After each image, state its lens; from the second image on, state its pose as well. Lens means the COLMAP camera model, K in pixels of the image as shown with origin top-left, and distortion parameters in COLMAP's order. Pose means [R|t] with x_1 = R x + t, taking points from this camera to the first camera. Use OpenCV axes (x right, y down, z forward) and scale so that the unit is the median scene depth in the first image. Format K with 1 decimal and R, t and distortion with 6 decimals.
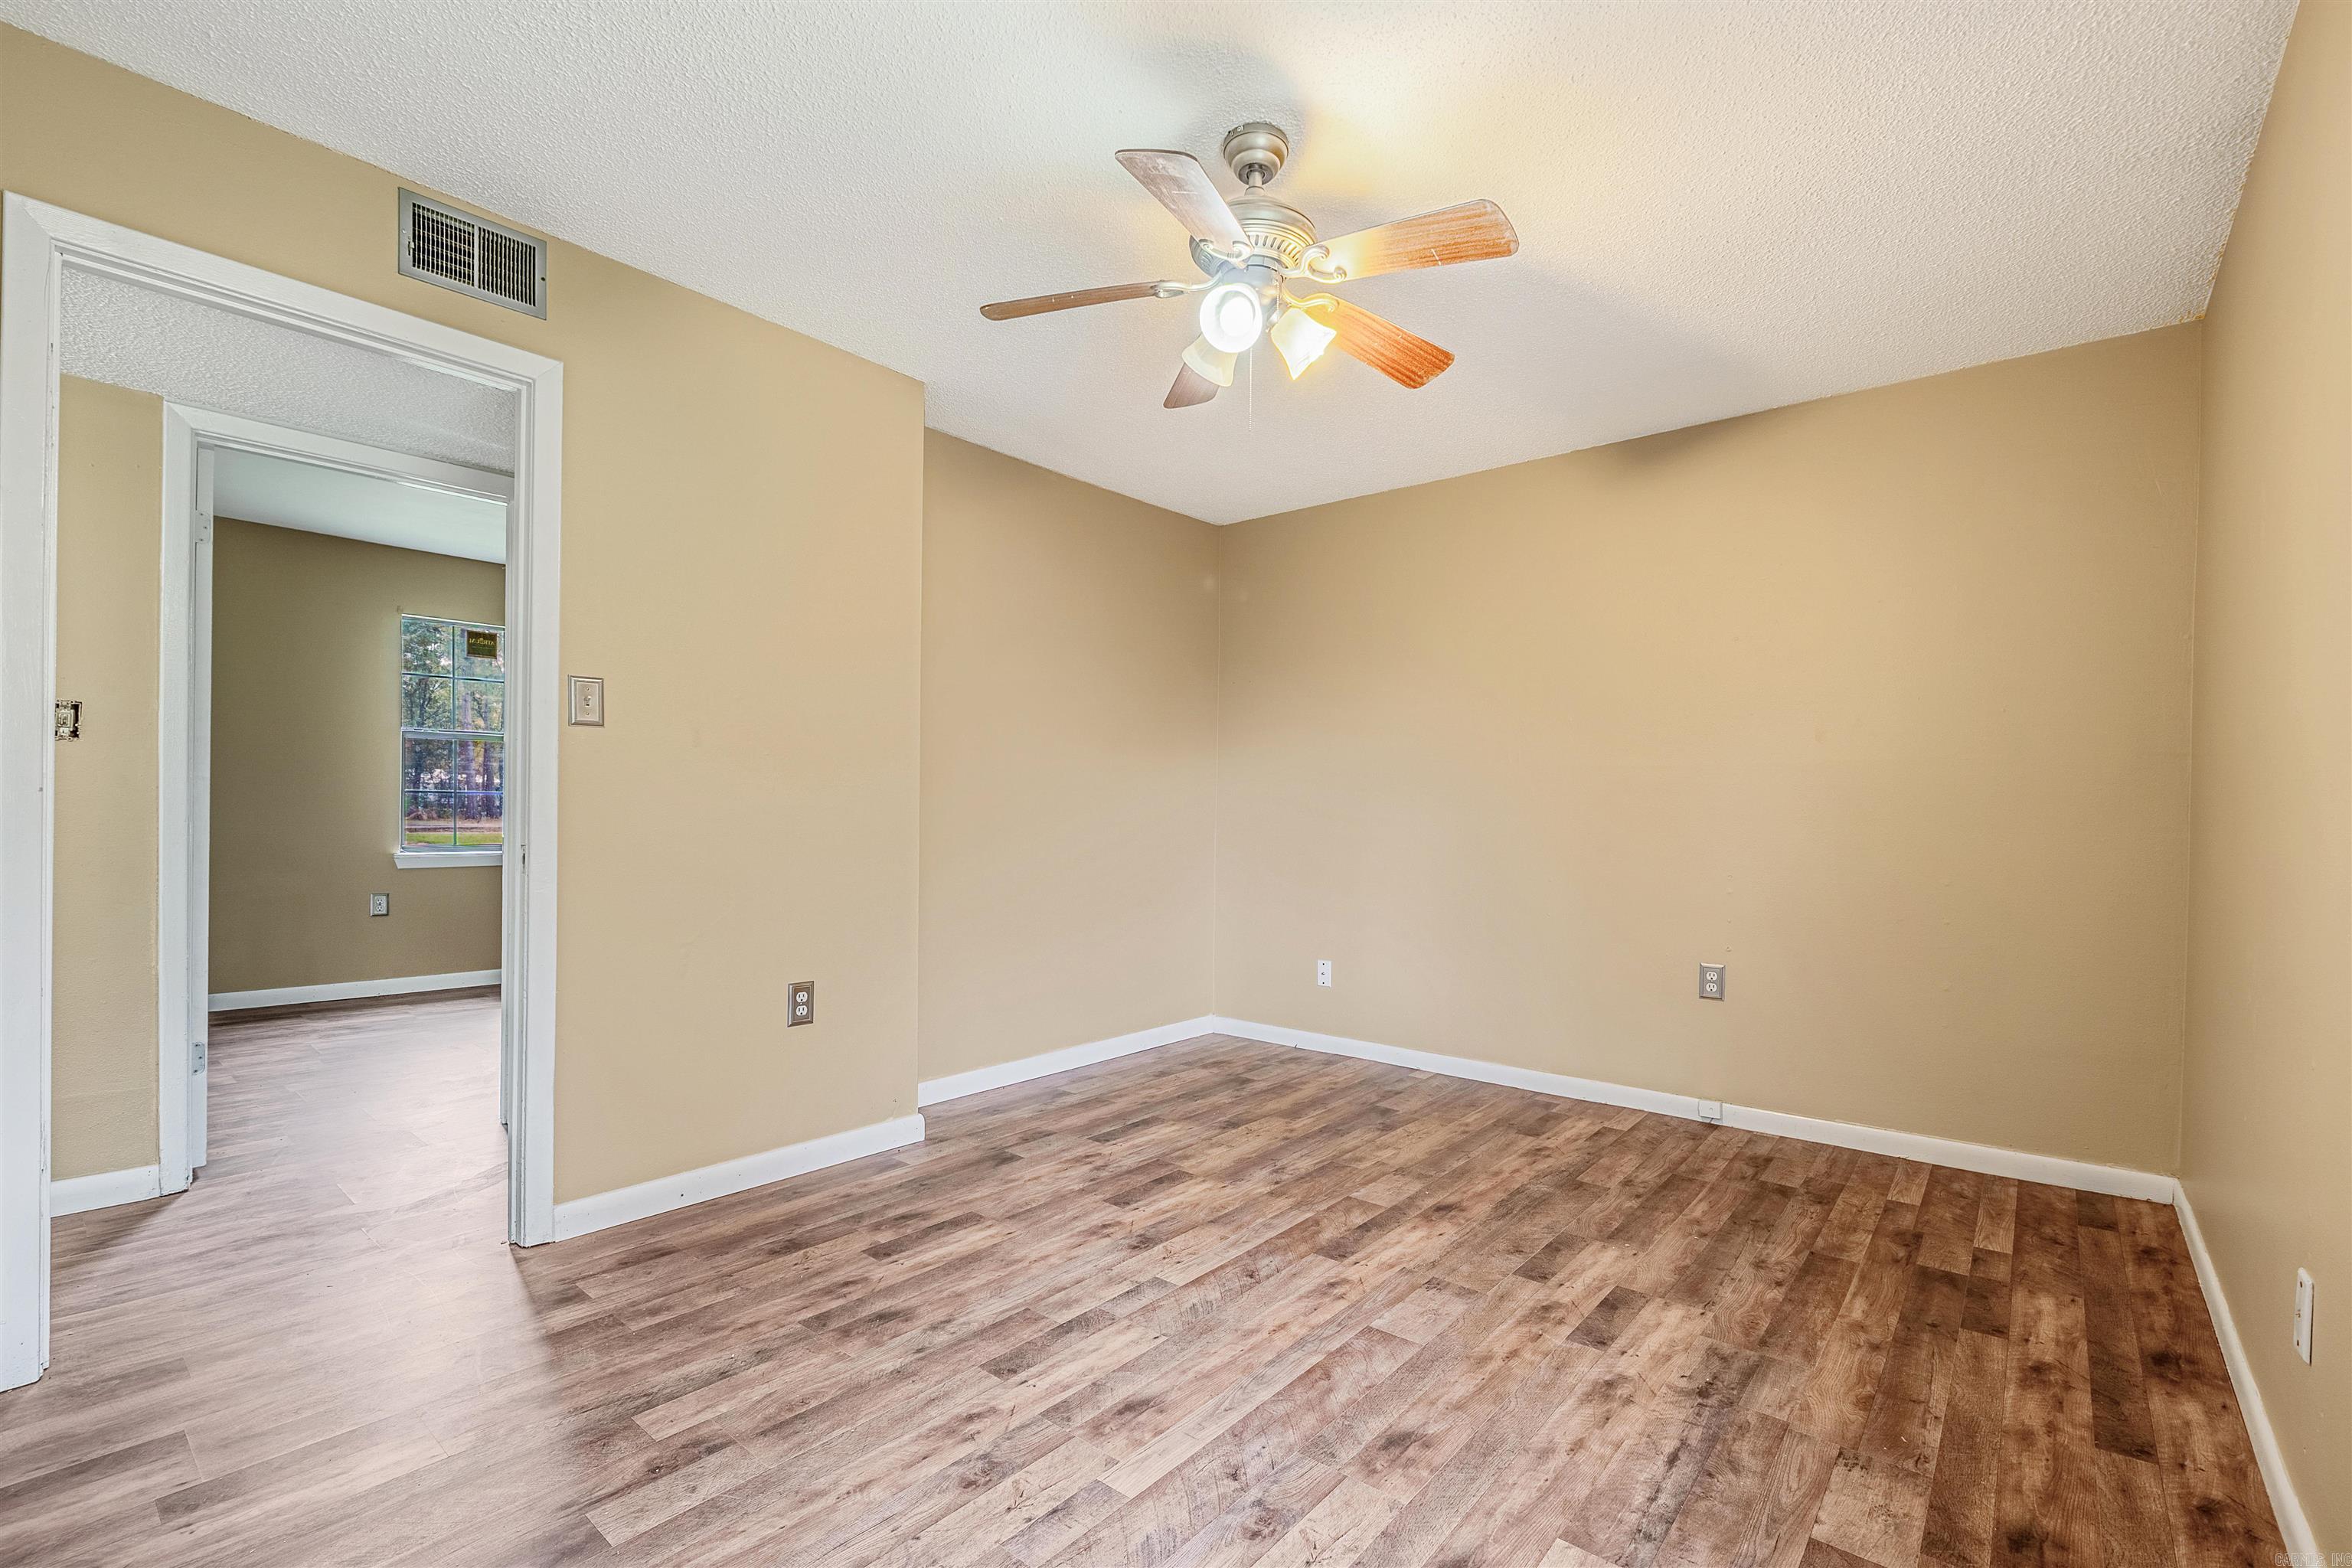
lens RADIAL K [[1015.8, 0, 1170.8], [0, 1015.8, 776.4], [0, 0, 1]] dist [-0.005145, -0.000235]
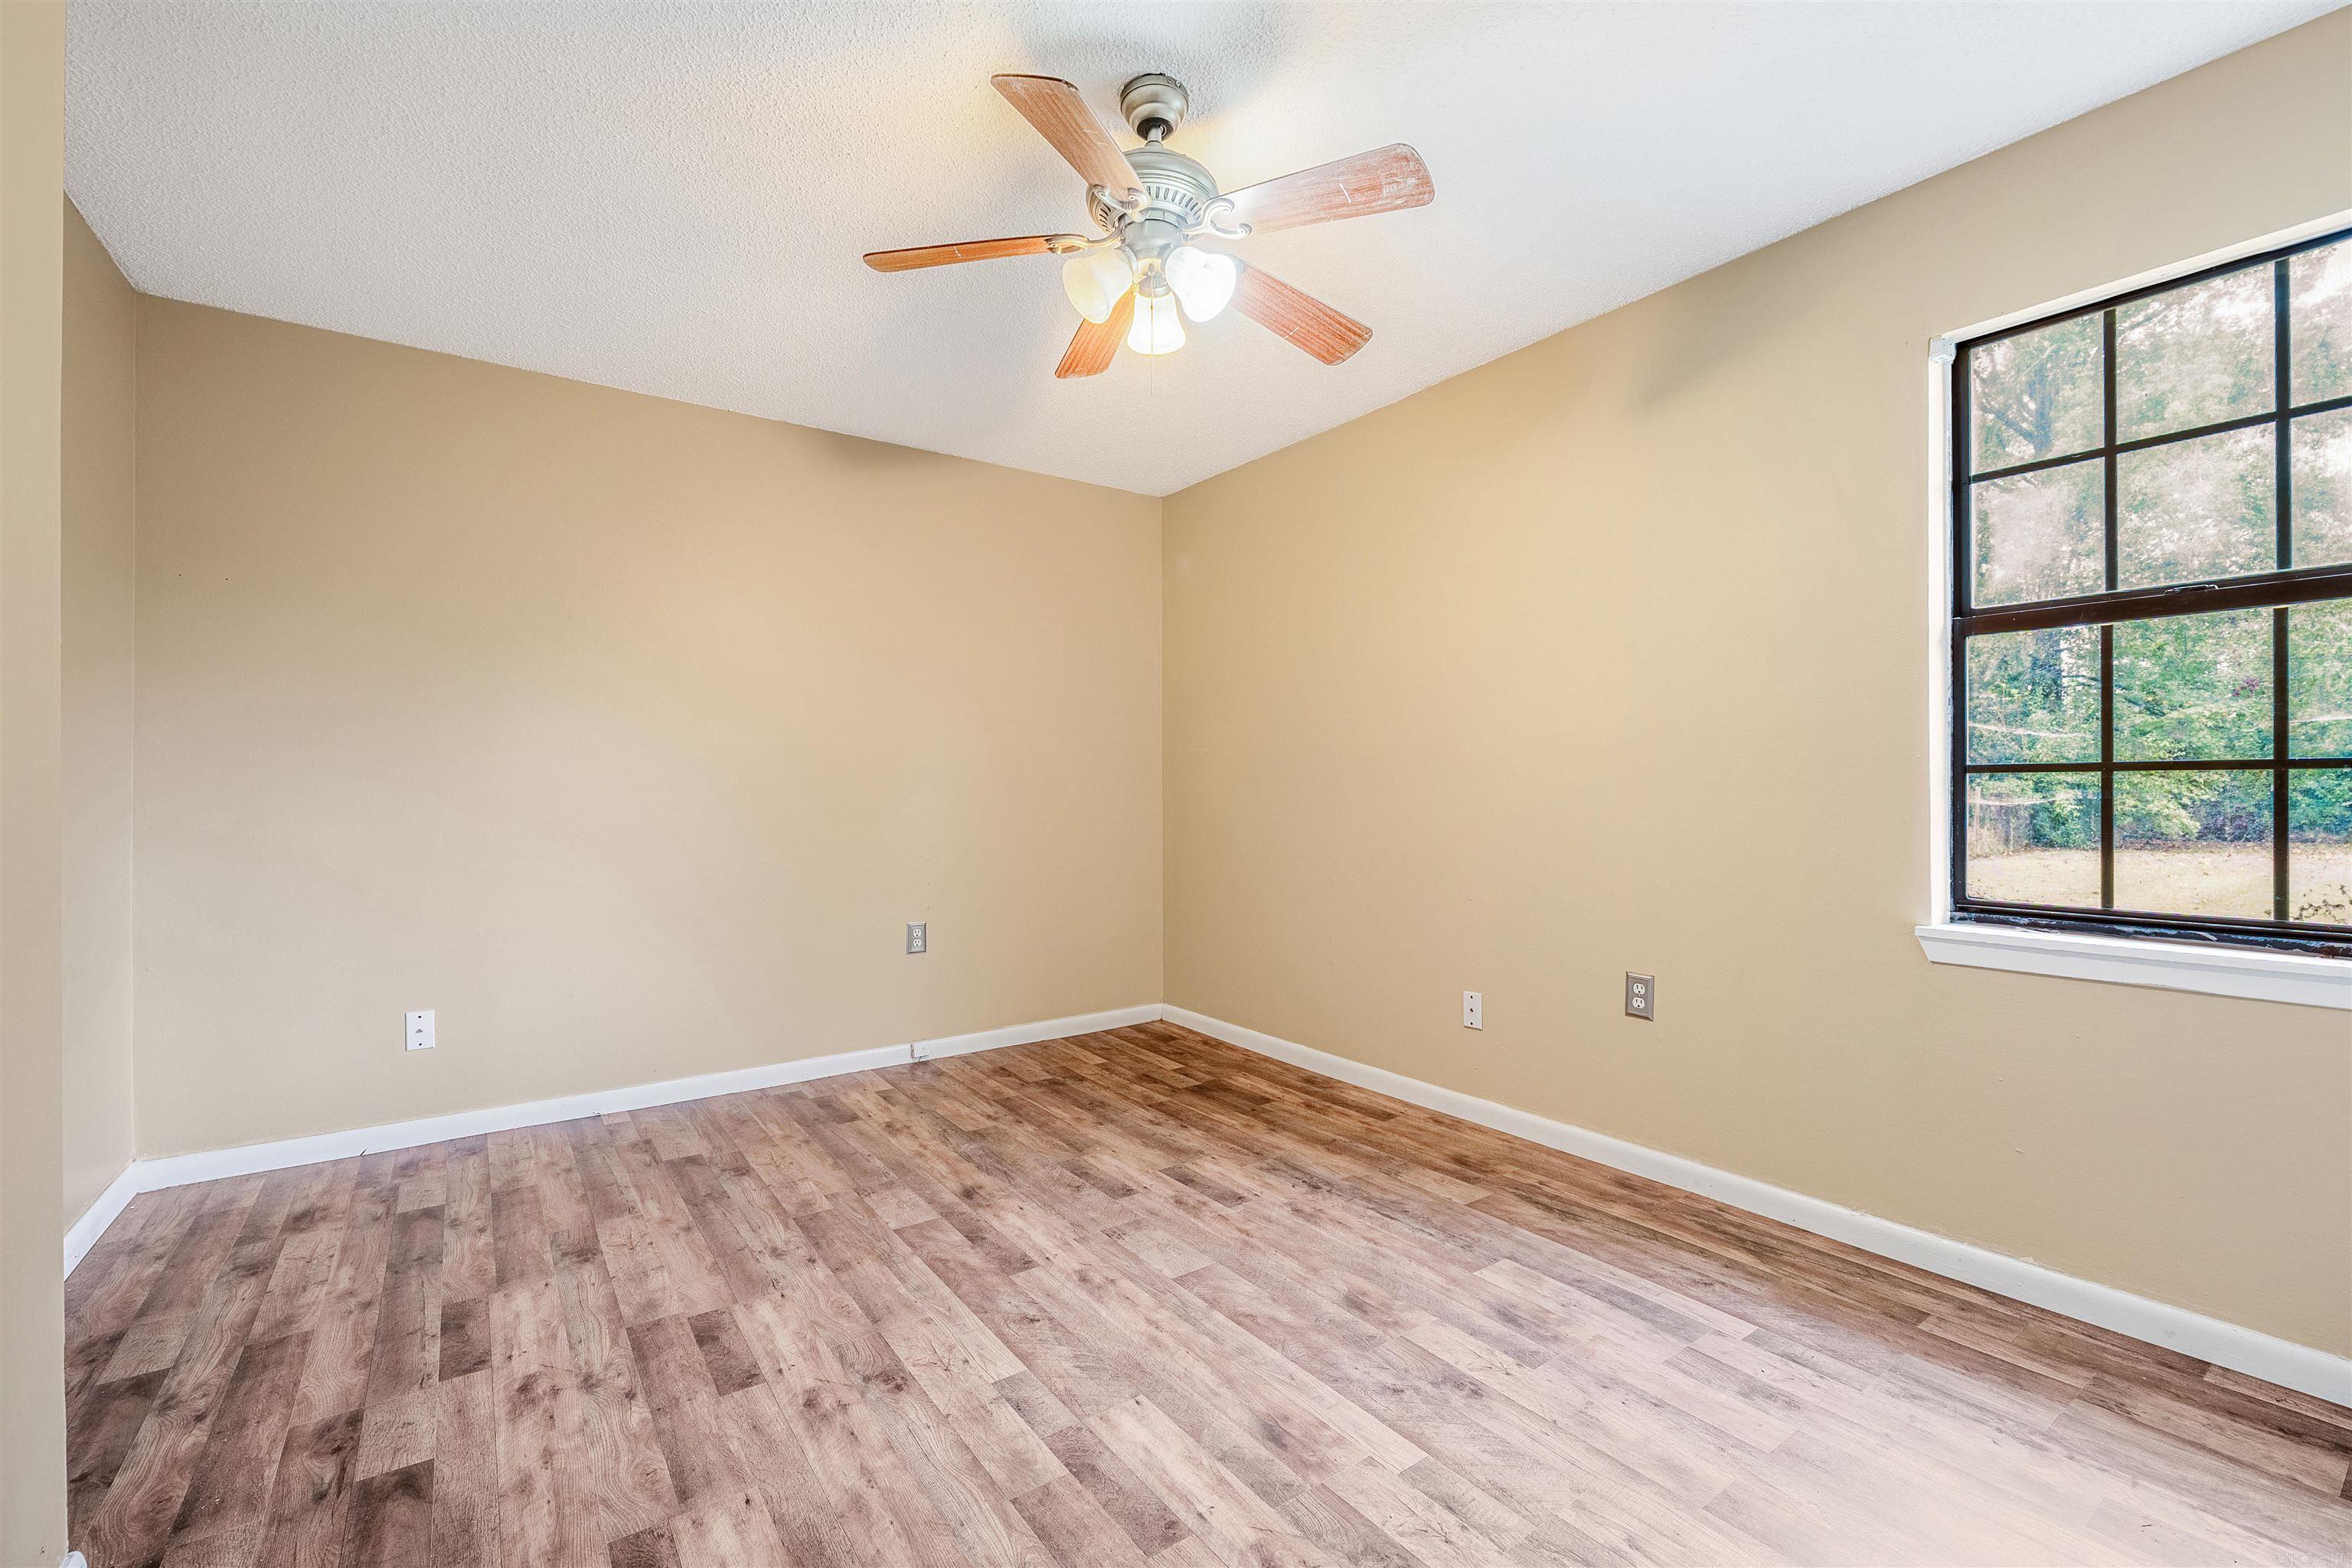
lens RADIAL K [[1001.4, 0, 1169.5], [0, 1001.4, 754.2], [0, 0, 1]] dist [-0.006064, 0.000091]
pose [[0.249120, 0.023079, 0.968198, -0.628703], [-0.026073, 0.999513, -0.017117, 0.010198], [-0.968122, -0.020979, 0.249601, 0.574011]]
